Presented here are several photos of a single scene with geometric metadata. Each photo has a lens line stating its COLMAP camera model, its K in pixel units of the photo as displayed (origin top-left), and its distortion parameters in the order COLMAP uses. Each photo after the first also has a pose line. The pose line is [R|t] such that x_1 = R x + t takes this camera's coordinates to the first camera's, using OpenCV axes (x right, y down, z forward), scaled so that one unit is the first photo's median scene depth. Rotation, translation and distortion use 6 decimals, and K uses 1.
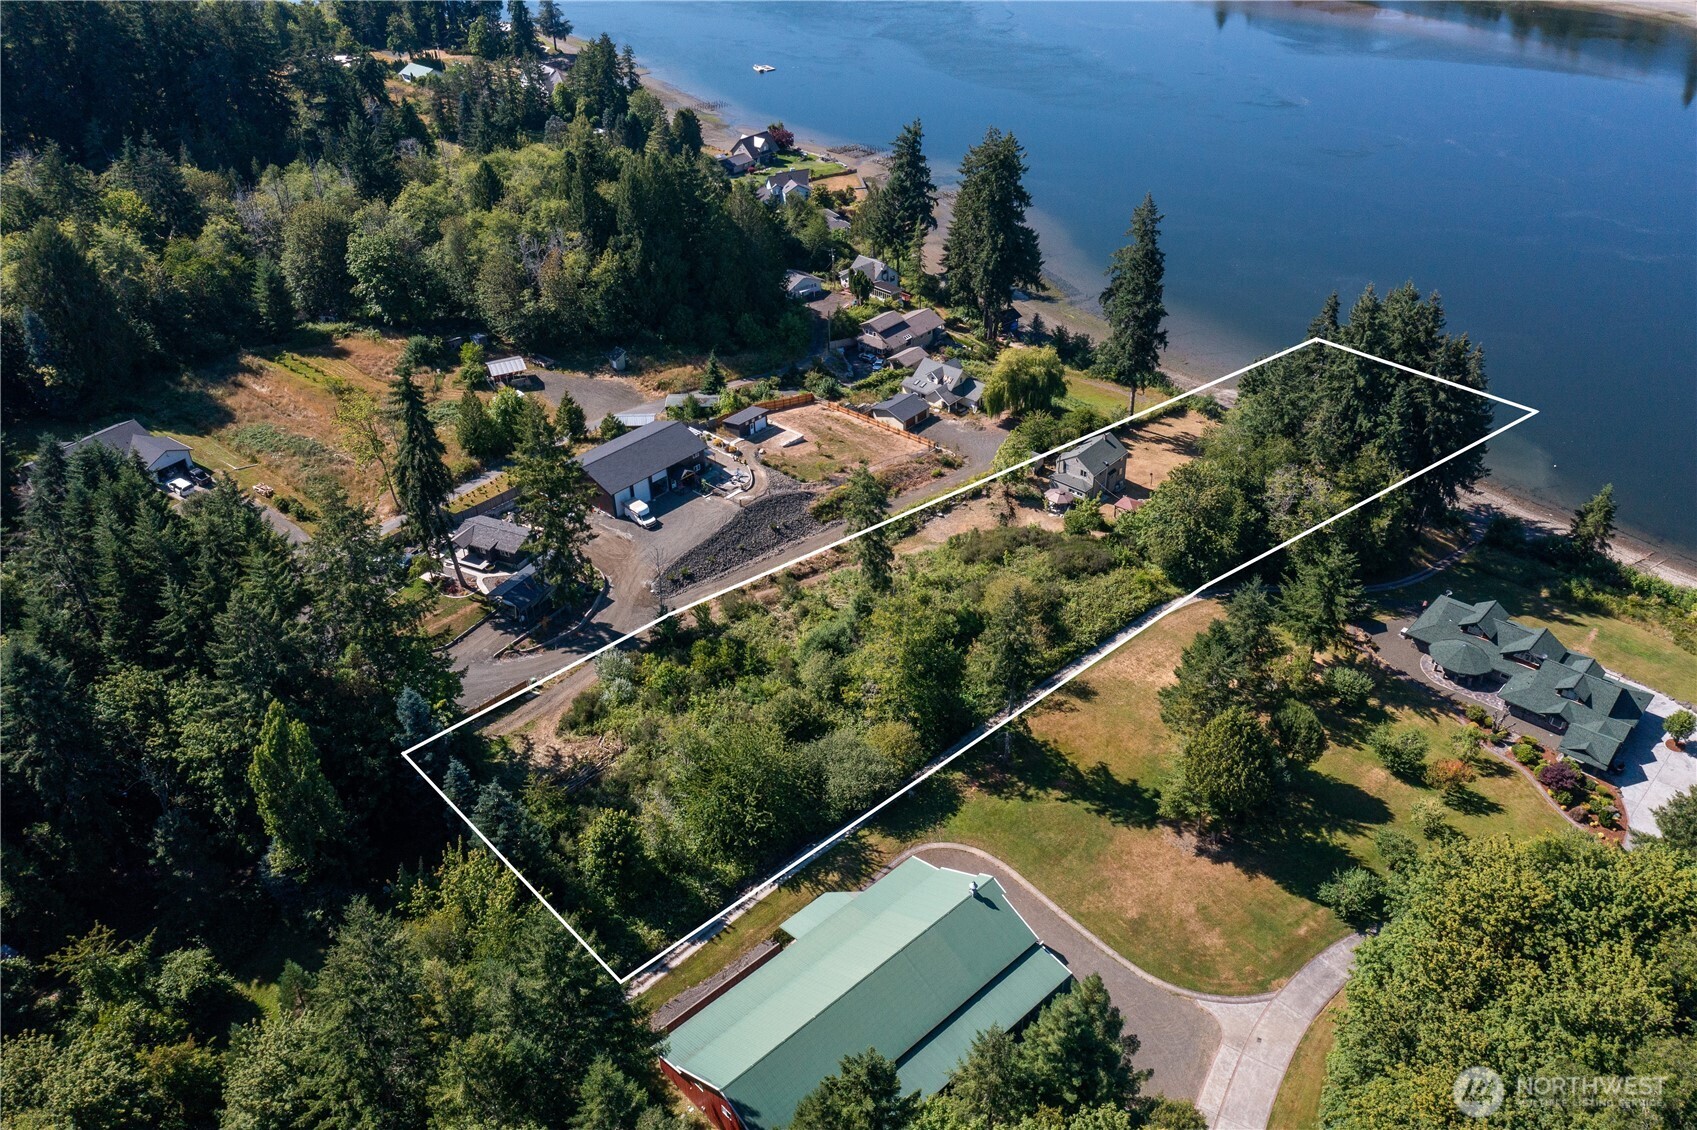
lens RADIAL K [[1348.2, 0, 847.6], [0, 1348.2, 567.3], [0, 0, 1]] dist [0.007676, -0.004496]
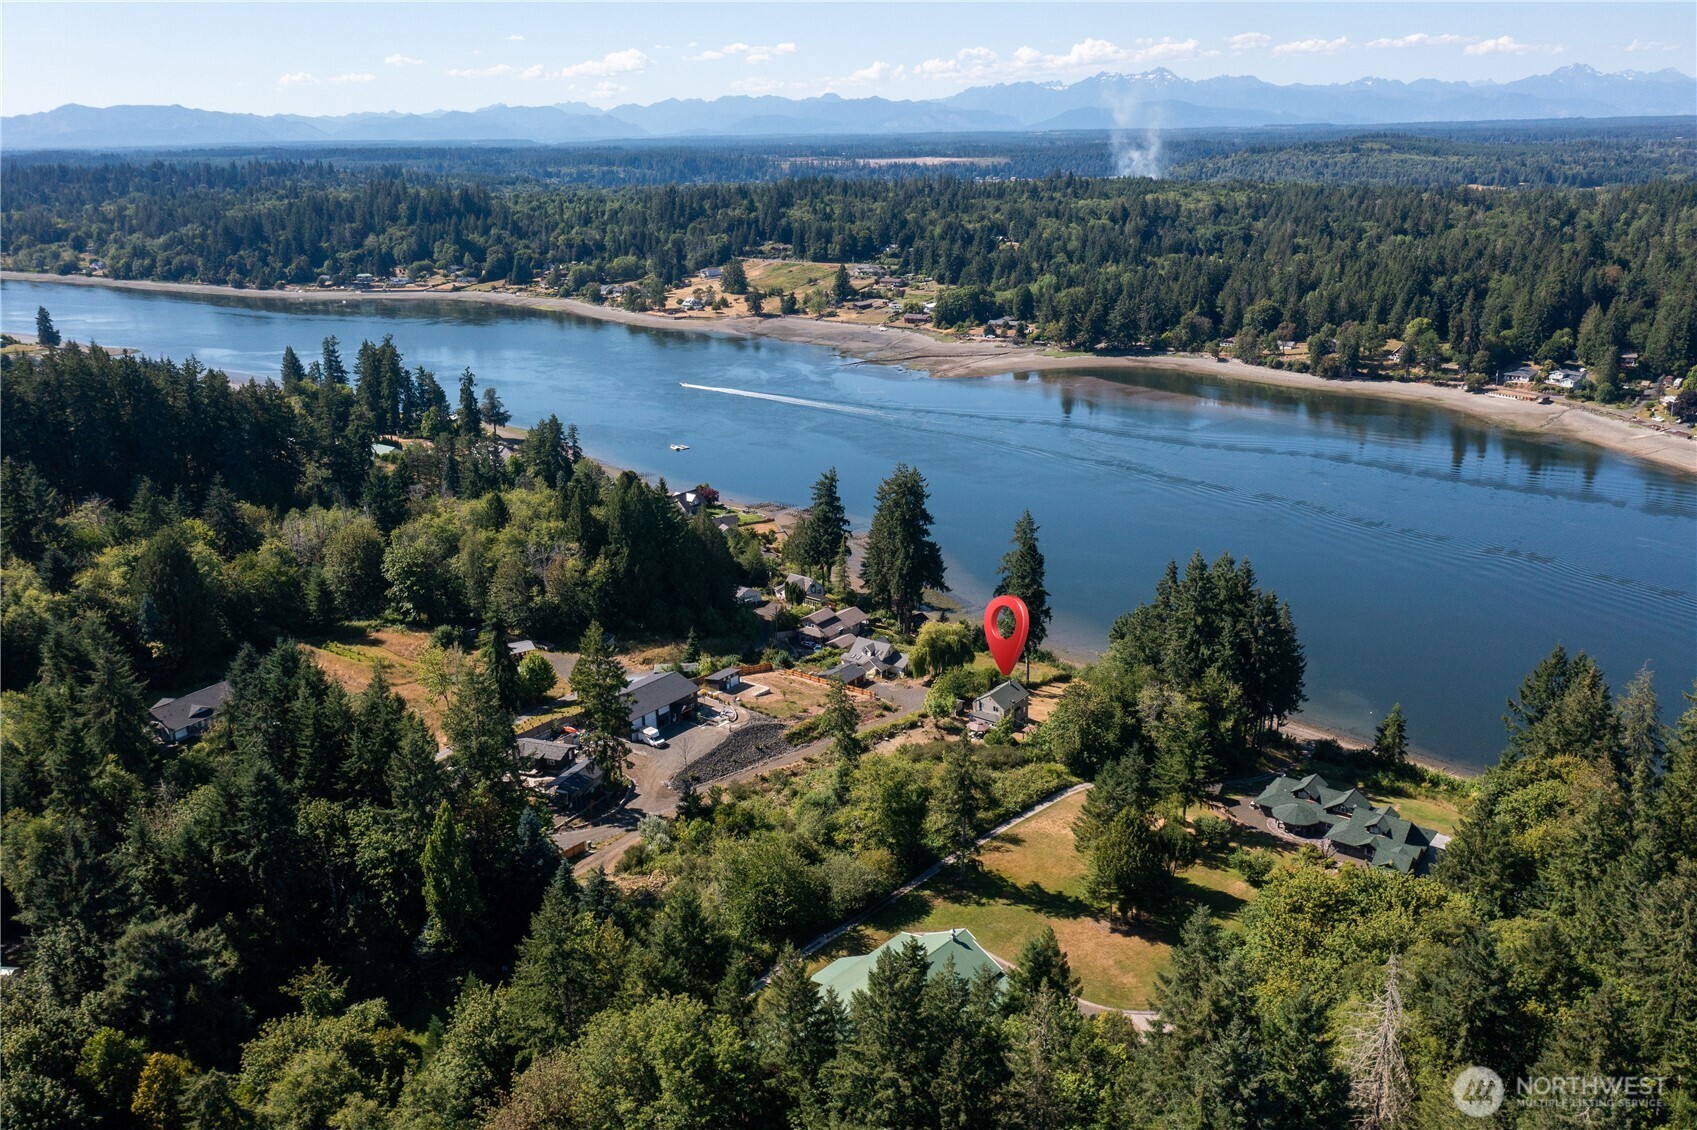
lens RADIAL K [[1348.2, 0, 849.0], [0, 1348.2, 563.2], [0, 0, 1]] dist [0.007676, -0.004496]
pose [[0.995728, -0.020296, 0.090078, -0.079708], [0.044731, 0.959460, -0.278273, 0.159536], [-0.080779, 0.281113, 0.956269, -0.253649]]
